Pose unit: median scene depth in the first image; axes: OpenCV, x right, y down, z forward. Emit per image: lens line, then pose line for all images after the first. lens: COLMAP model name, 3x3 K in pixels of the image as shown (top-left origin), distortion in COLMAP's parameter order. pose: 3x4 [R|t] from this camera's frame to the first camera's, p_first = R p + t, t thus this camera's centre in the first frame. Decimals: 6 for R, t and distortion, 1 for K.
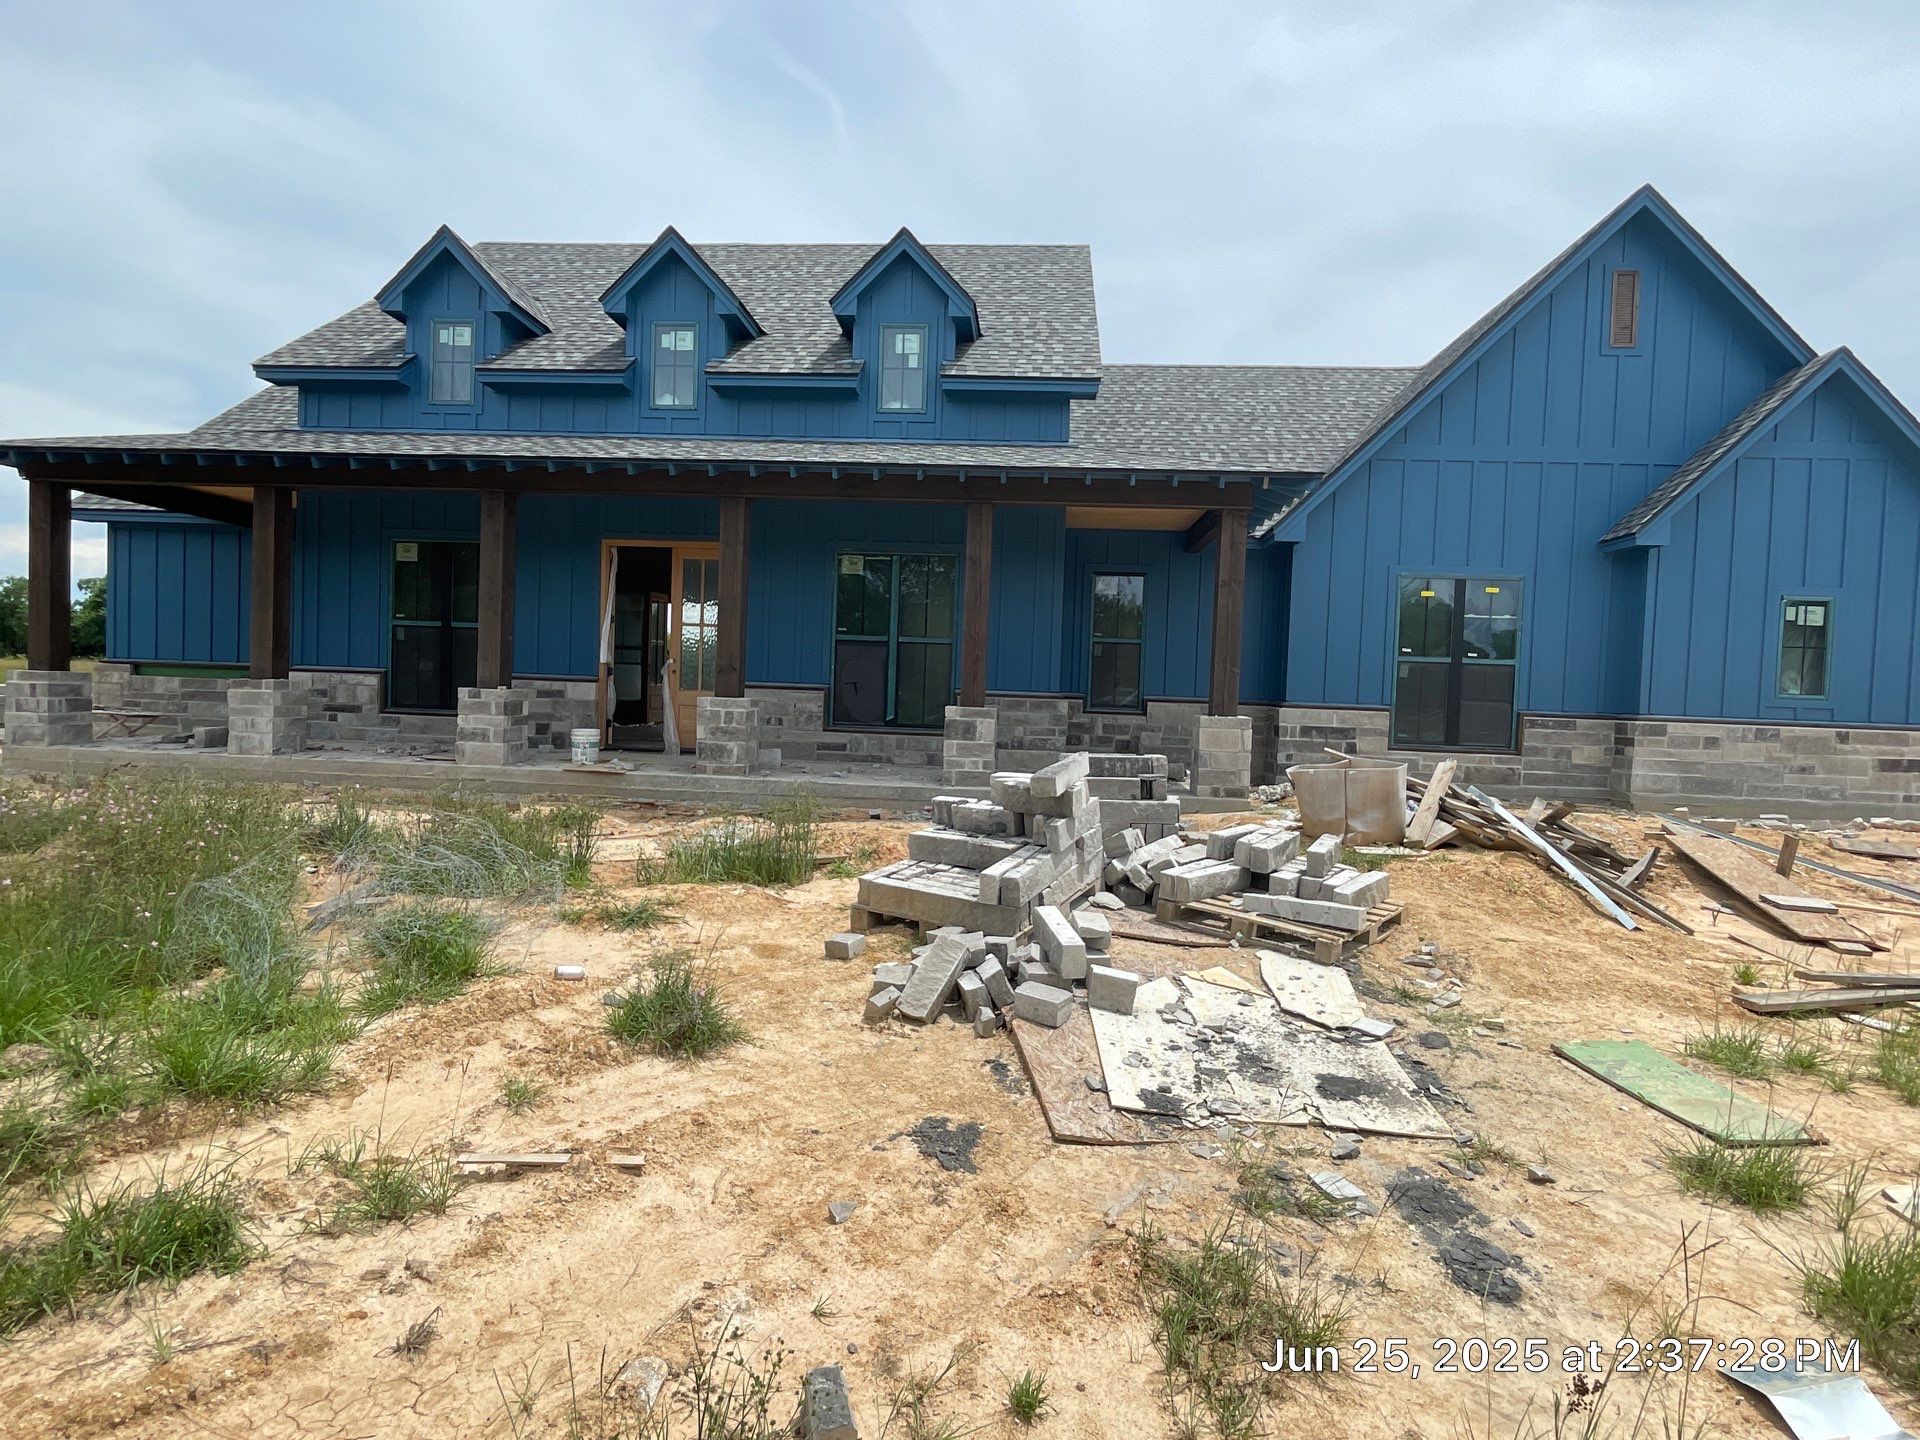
lens RADIAL K [[923.1, 0, 973.1], [0, 923.1, 712.7], [0, 0, 1]] dist [-0.000487, -0.000207]
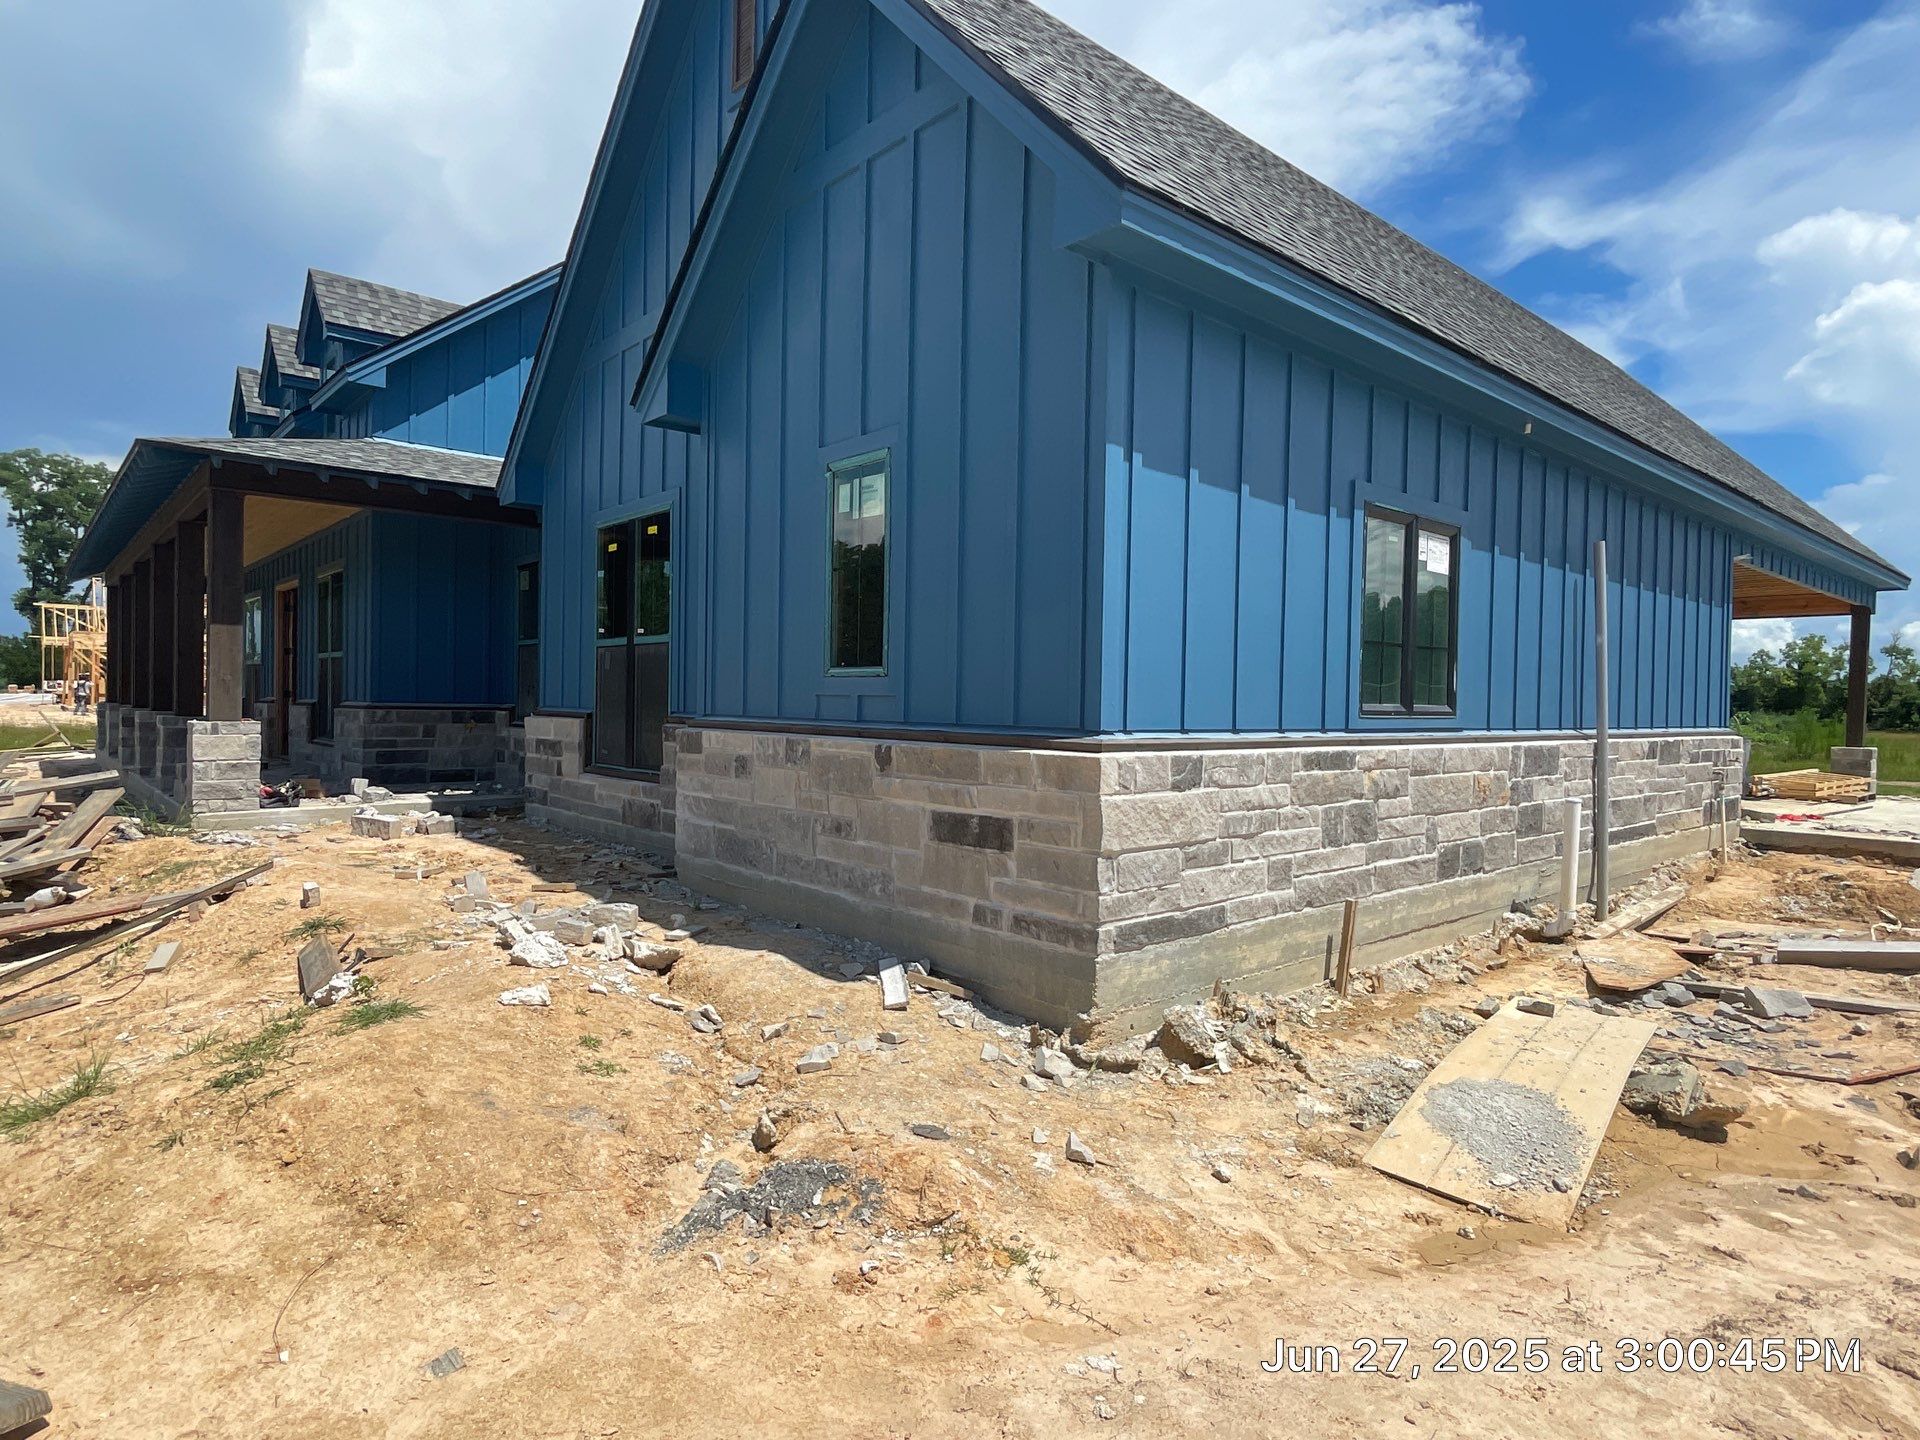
lens RADIAL K [[1096.9, 0, 960.0], [0, 1096.9, 720.0], [0, 0, 1]] dist [0.001219, -0.002459]
pose [[0.714228, -0.012076, -0.699809, 1.331535], [-0.017217, 0.999245, -0.034815, 0.025560], [0.699701, 0.036915, 0.713481, 0.644499]]
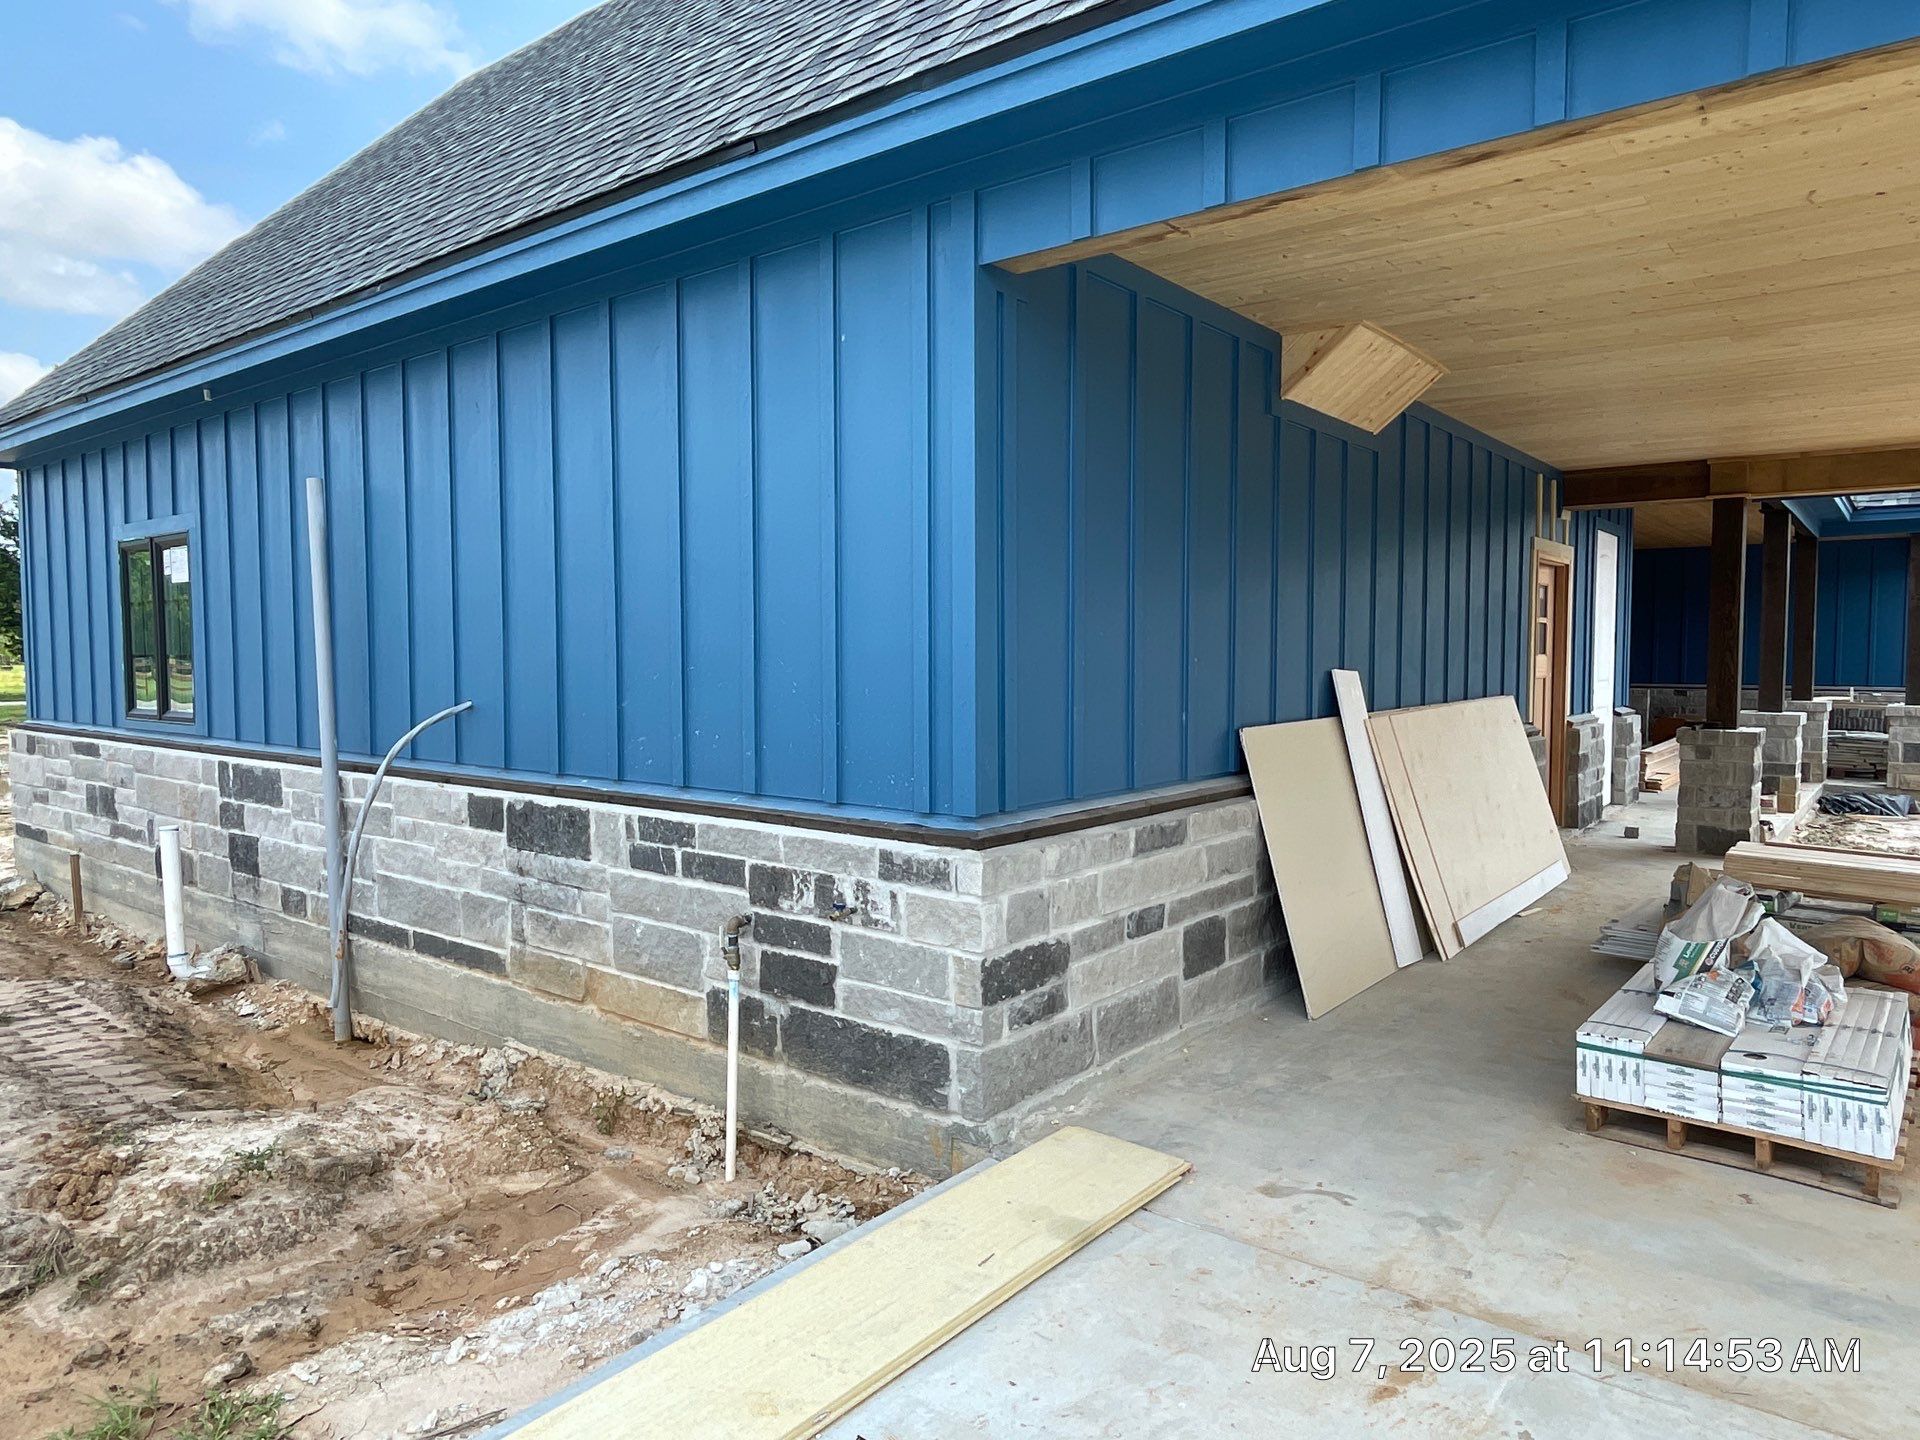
lens RADIAL K [[1207.6, 0, 960.0], [0, 1207.6, 720.0], [0, 0, 1]] dist [0.001999, 0.003443]
pose [[-0.563065, 0.009382, -0.826359, 1.418560], [-0.050143, 0.997705, 0.045494, -0.060584], [0.824890, 0.067052, -0.561303, 2.073417]]
